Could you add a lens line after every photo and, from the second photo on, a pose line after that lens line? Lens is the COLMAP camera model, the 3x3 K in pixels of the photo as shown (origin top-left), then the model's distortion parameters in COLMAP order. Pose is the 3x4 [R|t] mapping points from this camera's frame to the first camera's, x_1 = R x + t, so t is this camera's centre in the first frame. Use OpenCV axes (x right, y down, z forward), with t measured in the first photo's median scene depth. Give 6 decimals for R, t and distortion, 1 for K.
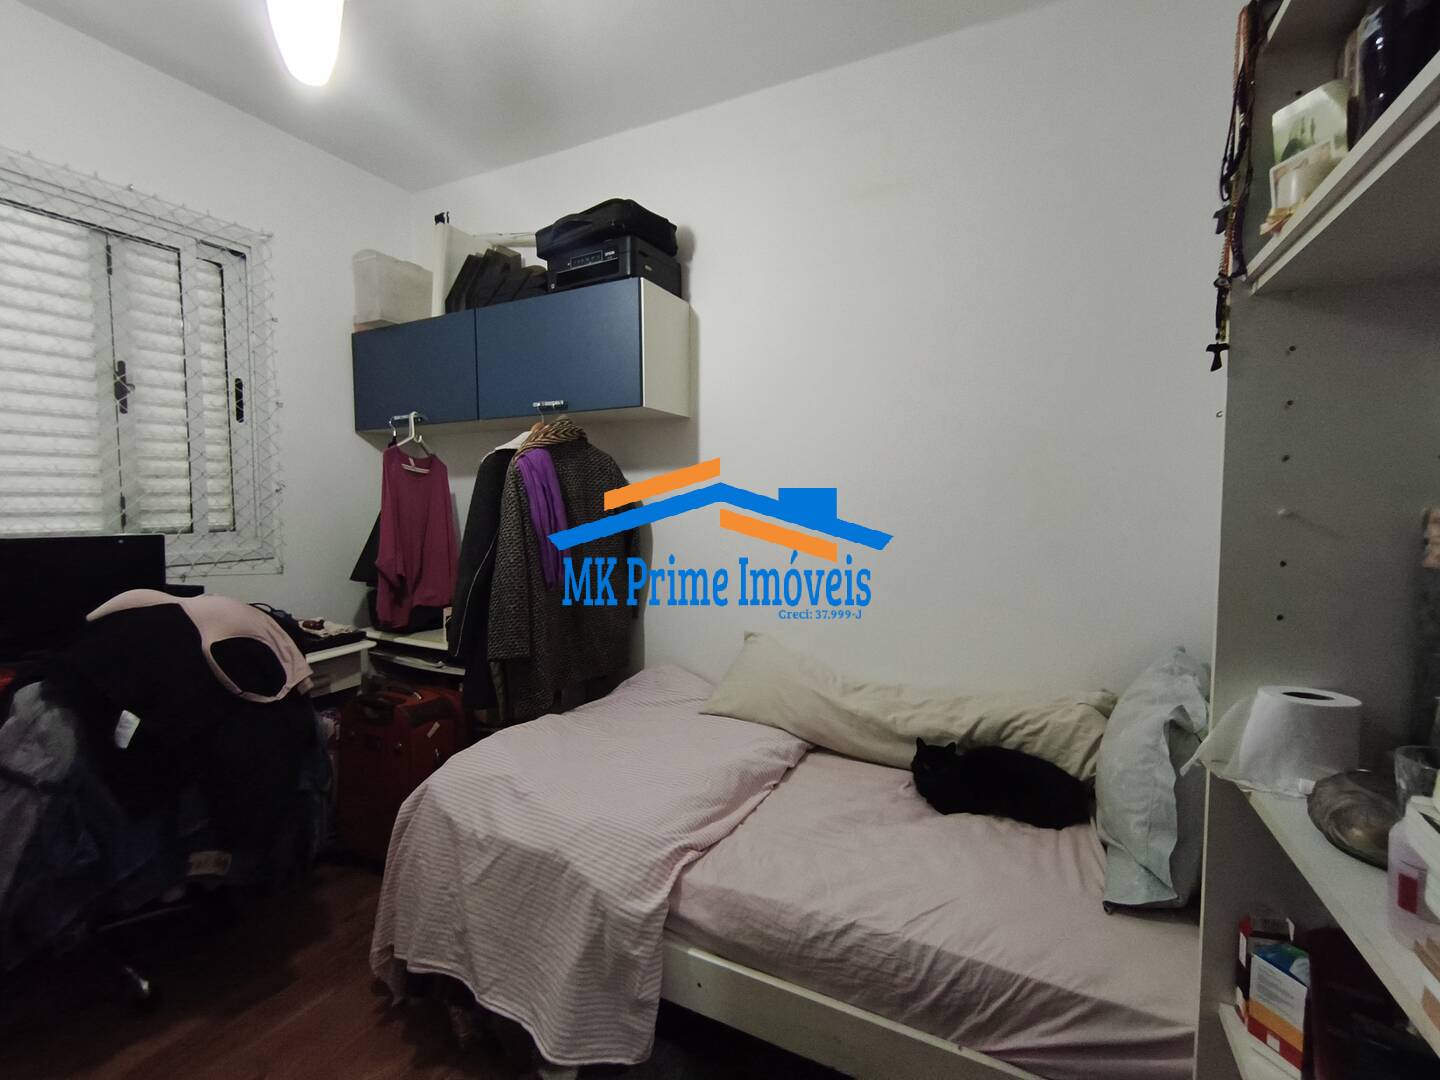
lens RADIAL K [[647.9, 0, 719.6], [0, 647.9, 536.1], [0, 0, 1]] dist [0.000361, 0.001274]
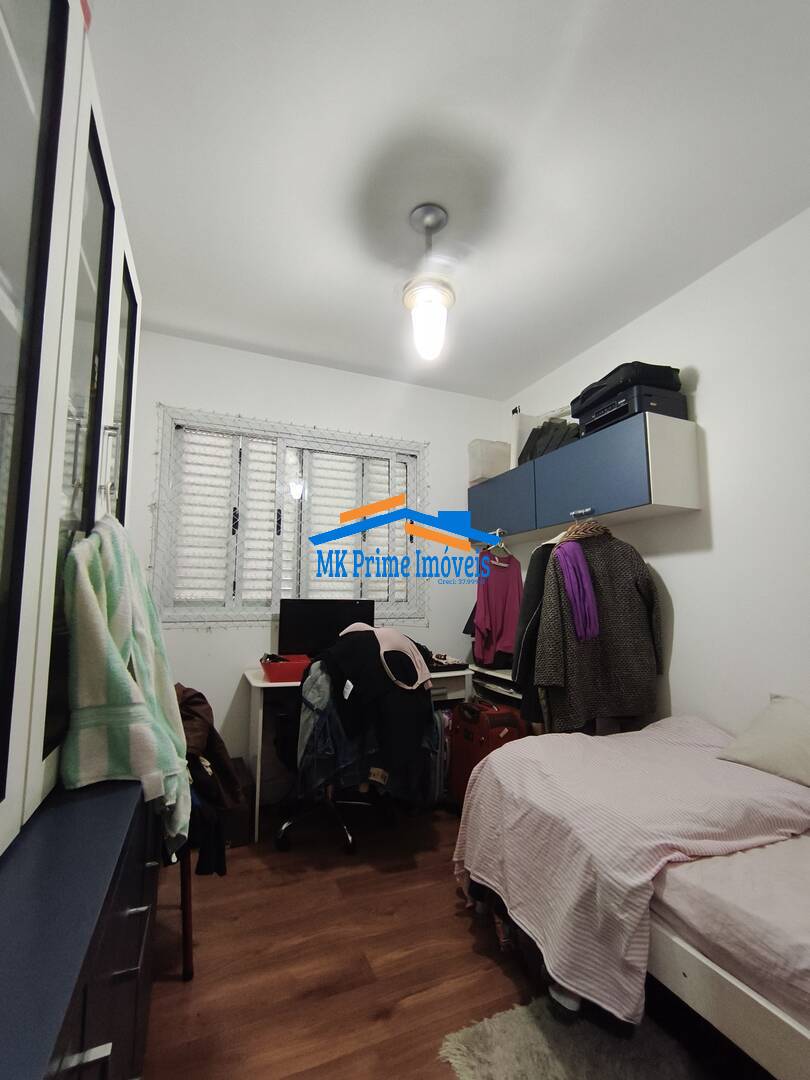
lens RADIAL K [[485.9, 0, 412.5], [0, 485.9, 546.4], [0, 0, 1]] dist [0.000361, 0.001274]
pose [[0.771175, -0.089265, -0.630334, 0.140467], [-0.028240, 0.984350, -0.173949, 0.080835], [0.635996, 0.151946, 0.756585, -0.040678]]
